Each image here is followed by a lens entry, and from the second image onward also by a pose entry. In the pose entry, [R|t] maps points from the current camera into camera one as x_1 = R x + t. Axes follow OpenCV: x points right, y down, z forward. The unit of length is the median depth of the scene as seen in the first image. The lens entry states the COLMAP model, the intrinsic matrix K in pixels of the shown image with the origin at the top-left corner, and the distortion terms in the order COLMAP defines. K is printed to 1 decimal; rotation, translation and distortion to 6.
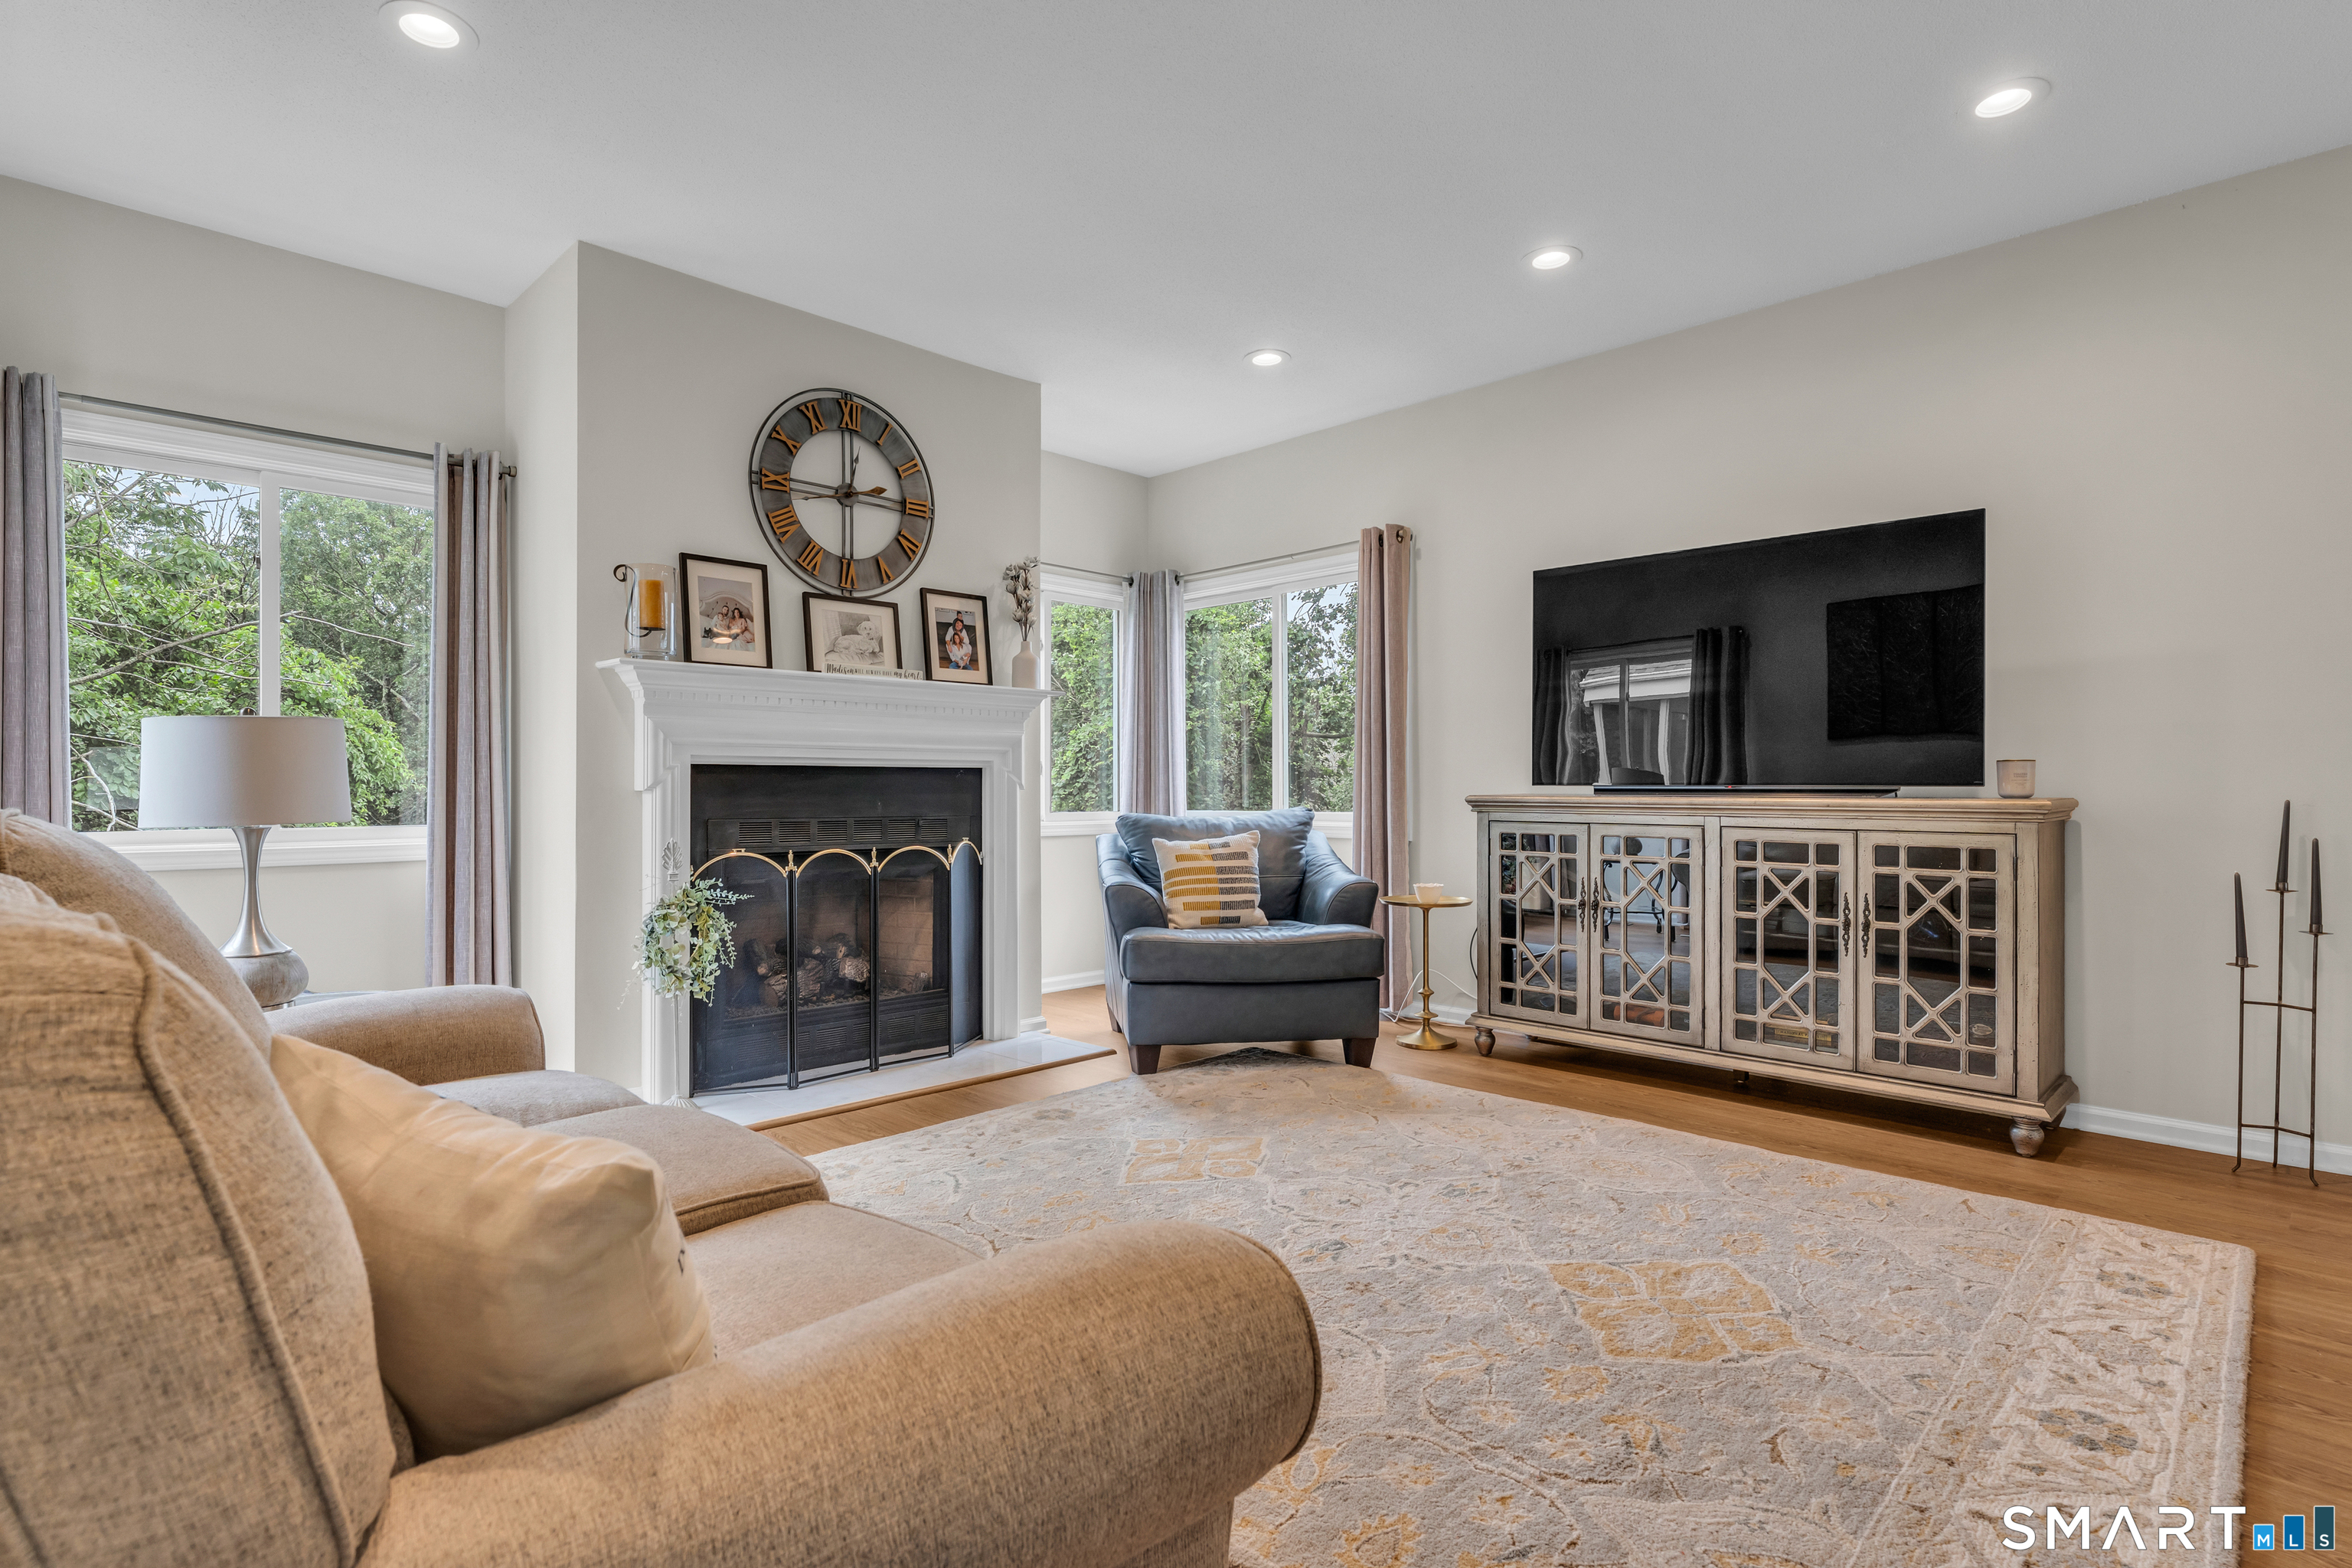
lens RADIAL K [[1171.5, 0, 1176.0], [0, 1171.5, 784.0], [0, 0, 1]] dist [0.014233, 0.000351]
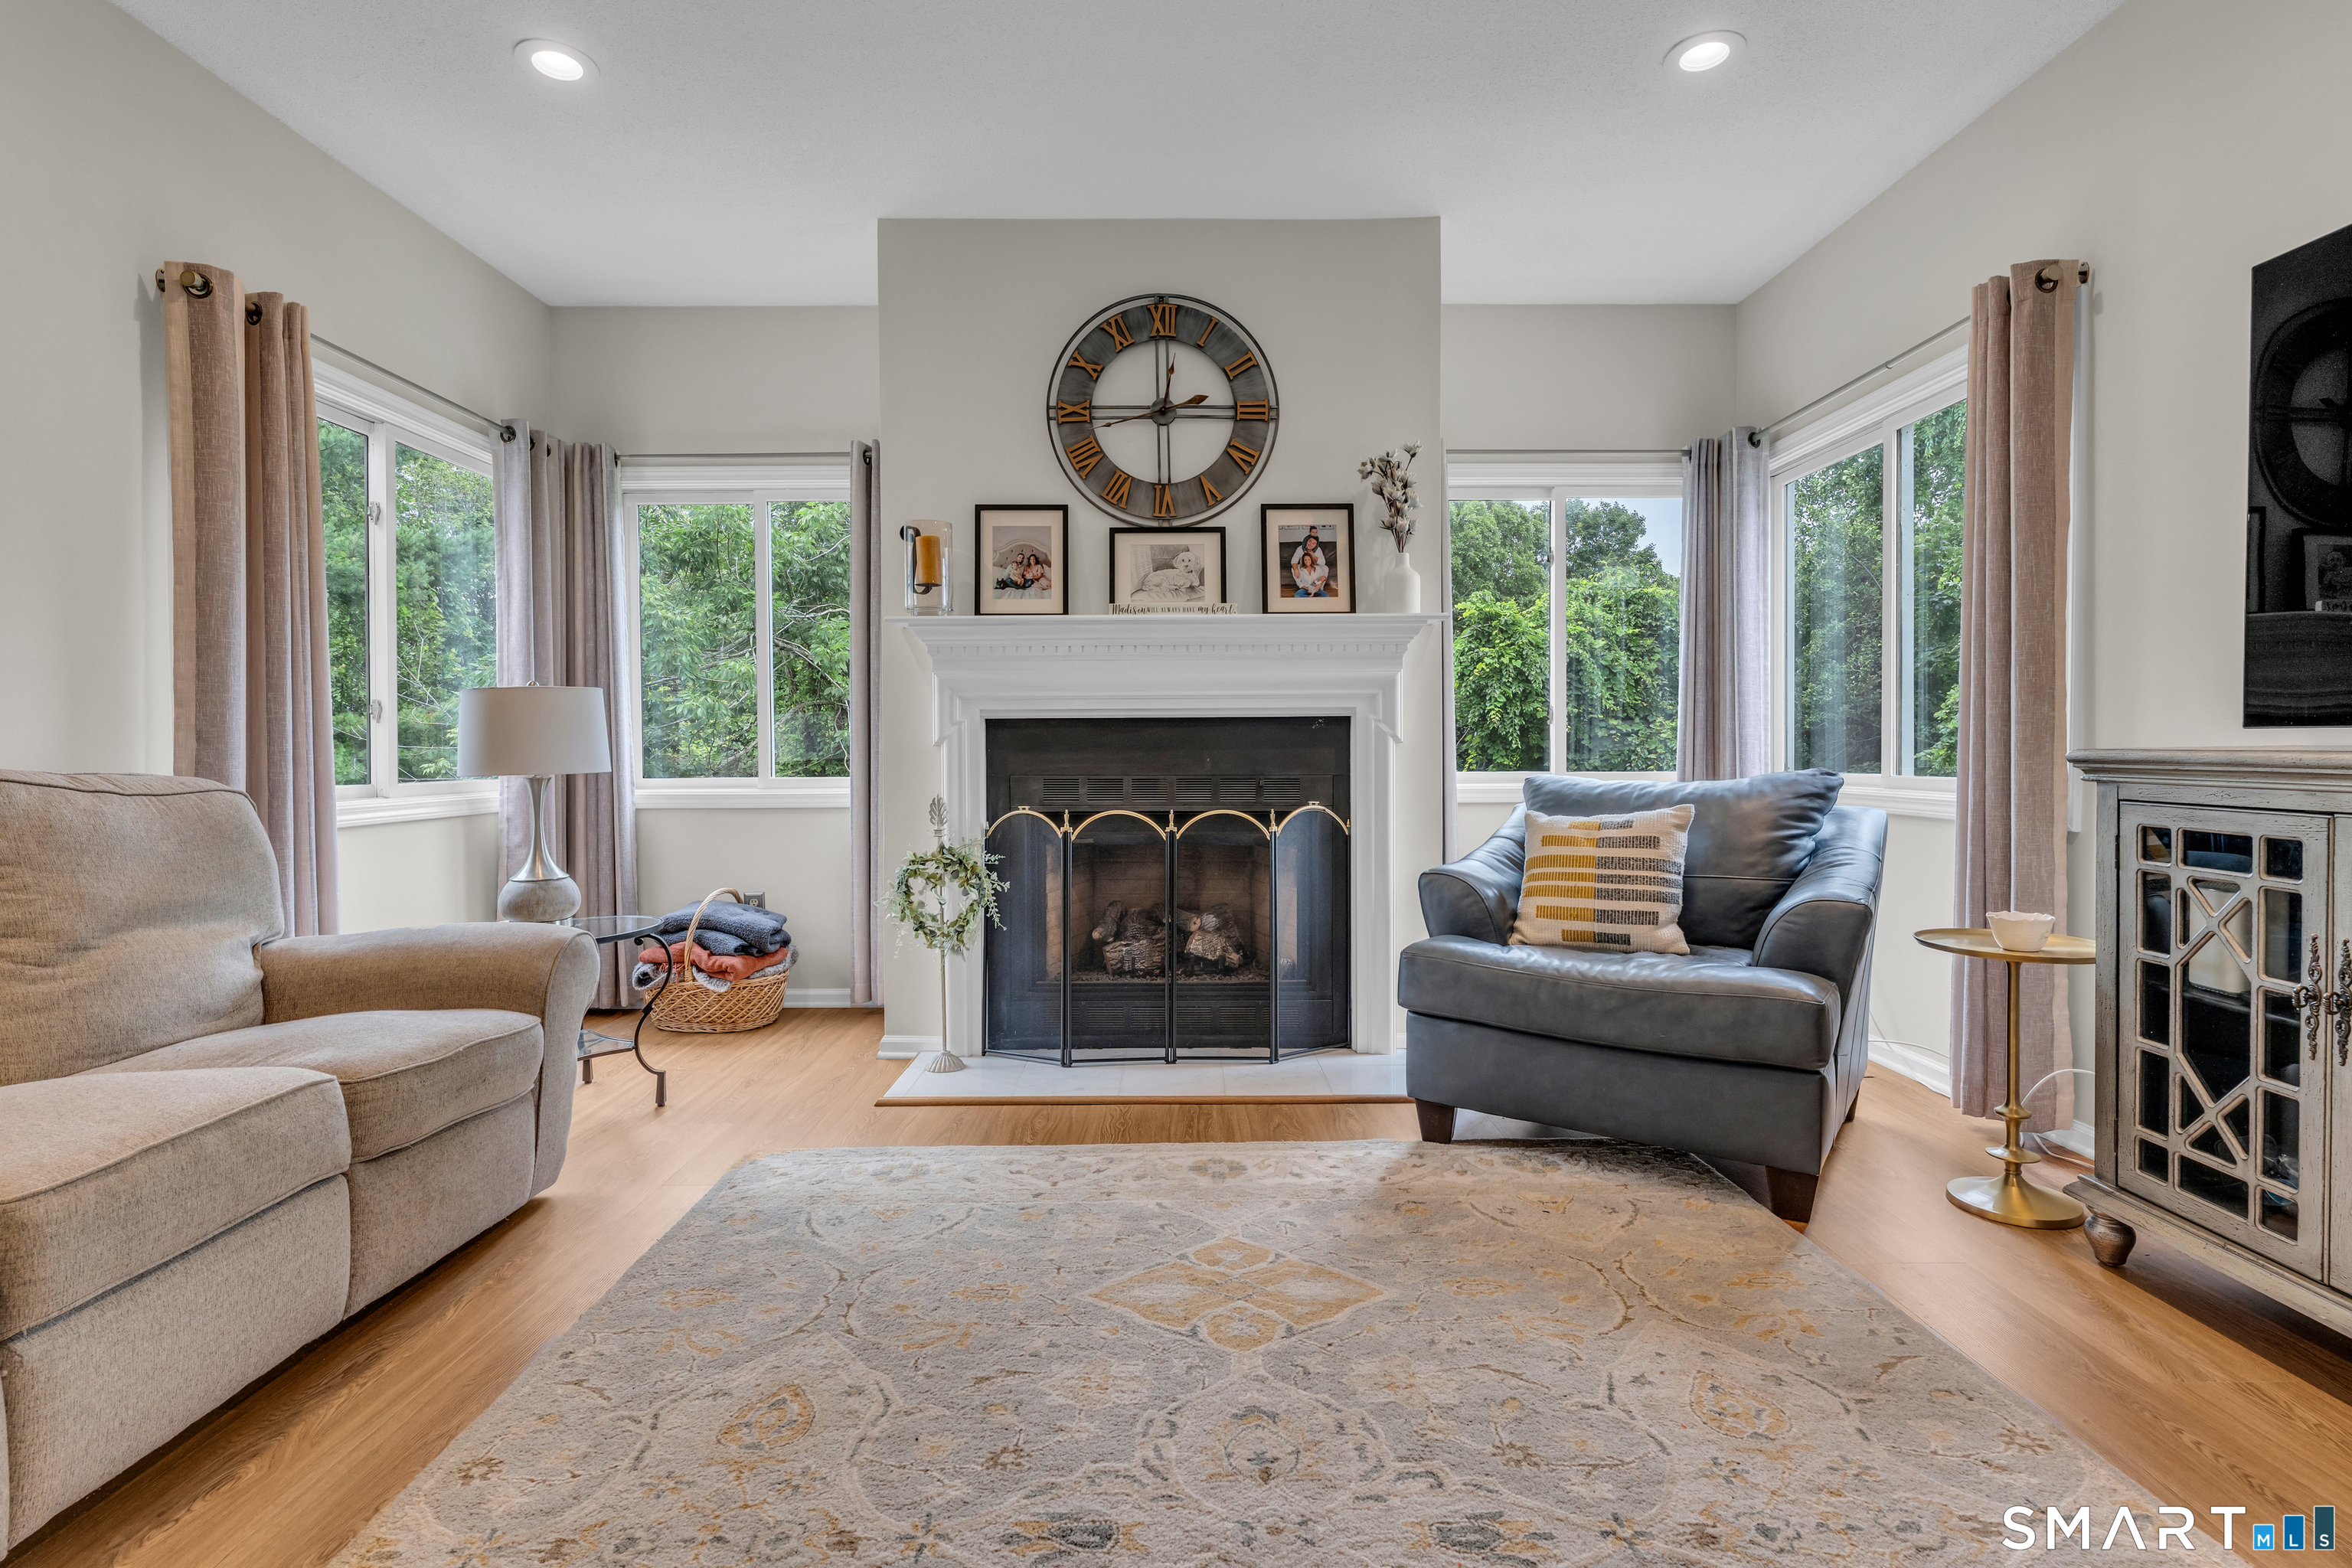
lens RADIAL K [[1136.8, 0, 1174.2], [0, 1136.8, 769.9], [0, 0, 1]] dist [-0.001467, -0.000469]
pose [[0.708875, 0.011026, -0.705248, 0.332043], [0.007827, 0.999693, 0.023496, 0.004165], [0.705291, -0.022176, 0.708571, 0.388591]]
